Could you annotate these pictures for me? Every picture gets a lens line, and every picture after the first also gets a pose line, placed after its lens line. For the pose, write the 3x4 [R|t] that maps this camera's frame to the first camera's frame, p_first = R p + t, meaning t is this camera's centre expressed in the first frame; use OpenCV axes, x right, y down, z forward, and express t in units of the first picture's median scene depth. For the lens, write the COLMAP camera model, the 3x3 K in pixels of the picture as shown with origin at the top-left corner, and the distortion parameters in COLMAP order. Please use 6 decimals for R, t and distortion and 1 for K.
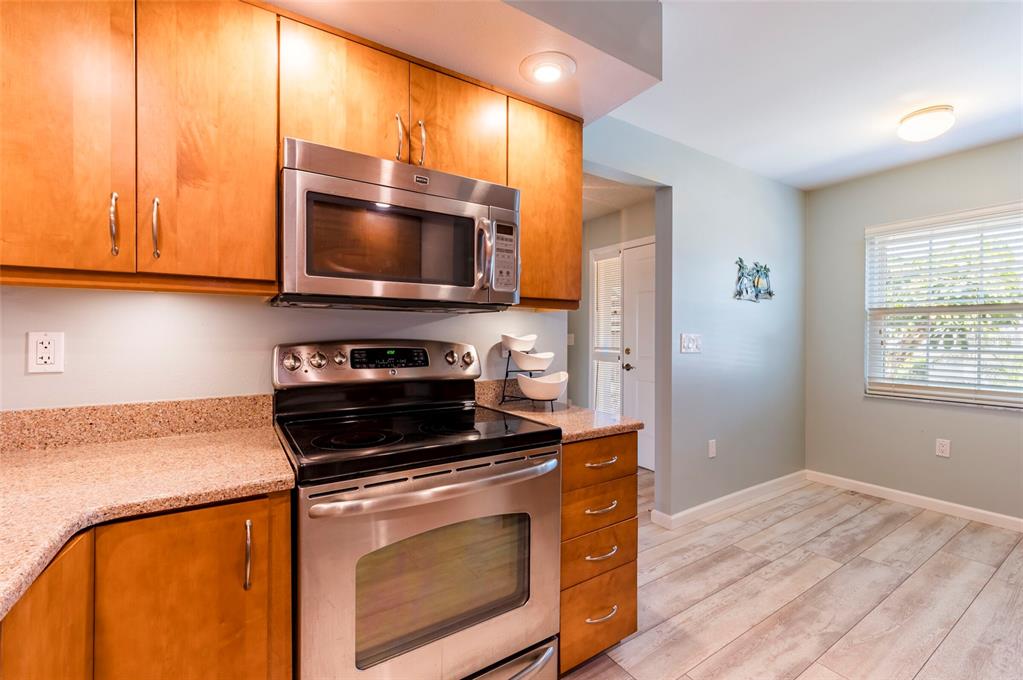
lens RADIAL K [[431.1, 0, 513.0], [0, 431.1, 338.5], [0, 0, 1]] dist [0.002462, 0.000259]
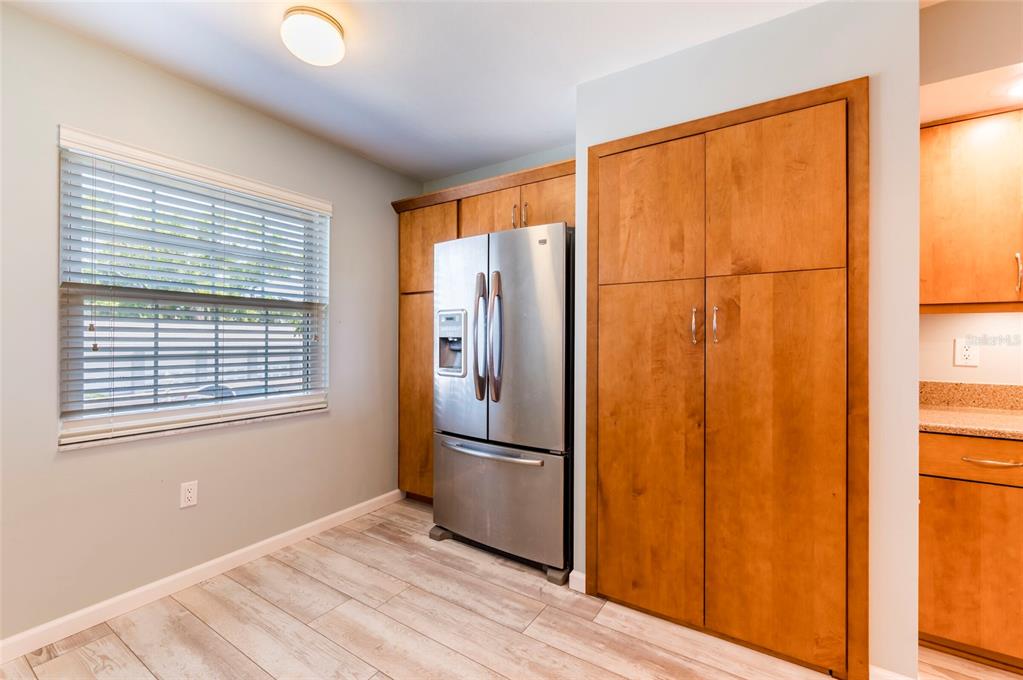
lens RADIAL K [[430.3, 0, 516.2], [0, 430.3, 331.7], [0, 0, 1]] dist [-0.002829, -0.000683]
pose [[-0.420225, -0.000616, 0.907420, 0.144874], [-0.007155, 0.999971, -0.002635, -0.016952], [-0.907392, -0.007600, -0.420217, 0.901577]]
